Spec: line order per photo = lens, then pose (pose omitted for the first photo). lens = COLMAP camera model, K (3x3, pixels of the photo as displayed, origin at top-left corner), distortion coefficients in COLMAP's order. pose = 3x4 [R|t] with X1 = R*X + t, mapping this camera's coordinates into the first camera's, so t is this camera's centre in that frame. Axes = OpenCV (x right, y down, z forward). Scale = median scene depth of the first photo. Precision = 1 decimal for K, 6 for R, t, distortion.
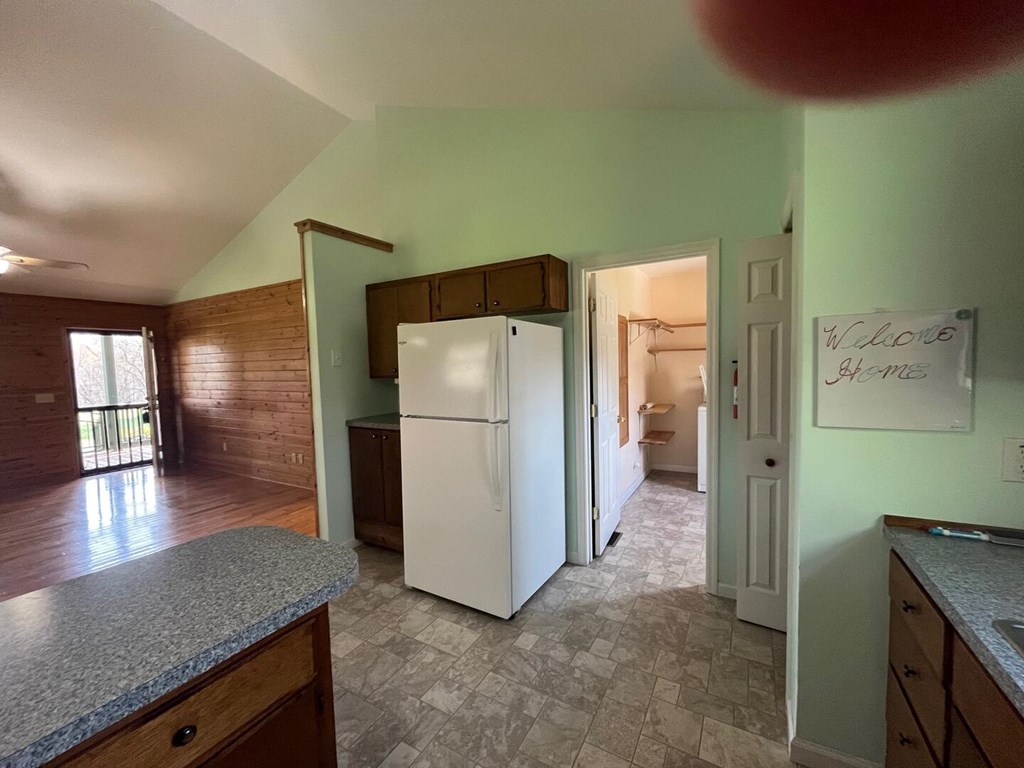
lens RADIAL K [[413.4, 0, 515.7], [0, 413.4, 377.4], [0, 0, 1]] dist [-0.001636, 0.000224]
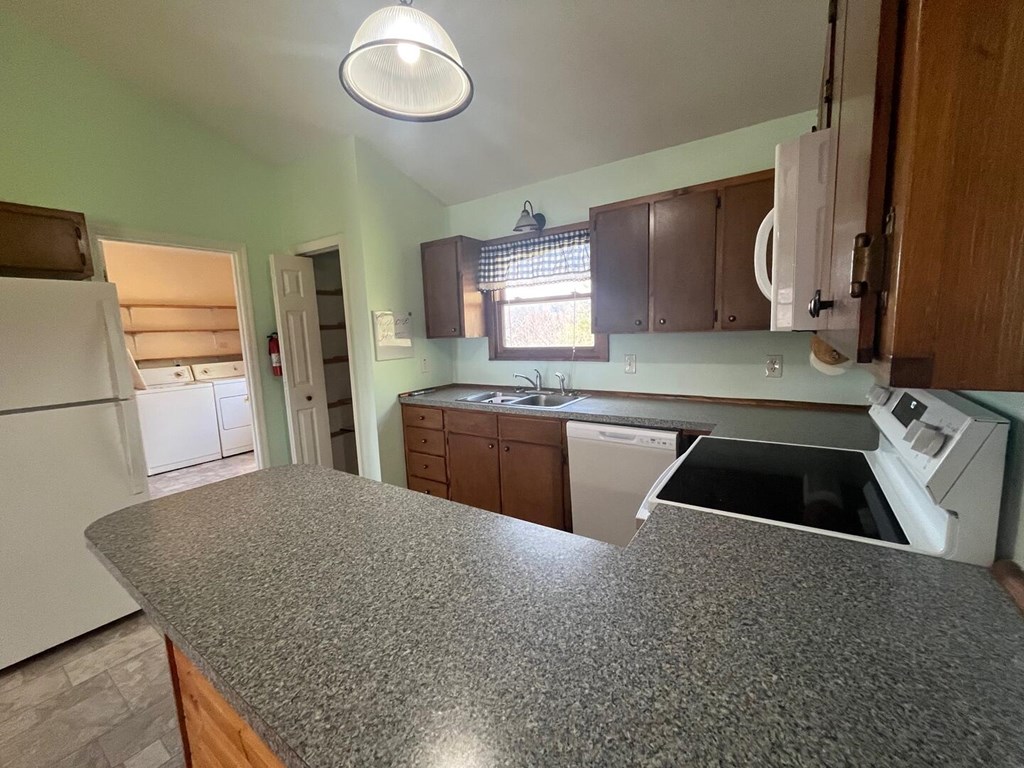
lens RADIAL K [[413.4, 0, 519.7], [0, 413.4, 387.6], [0, 0, 1]] dist [-0.001636, 0.000224]
pose [[0.072094, -0.124003, 0.989659, -1.130508], [0.074244, 0.990156, 0.118657, 0.041859], [-0.994631, 0.064921, 0.080590, 0.053603]]
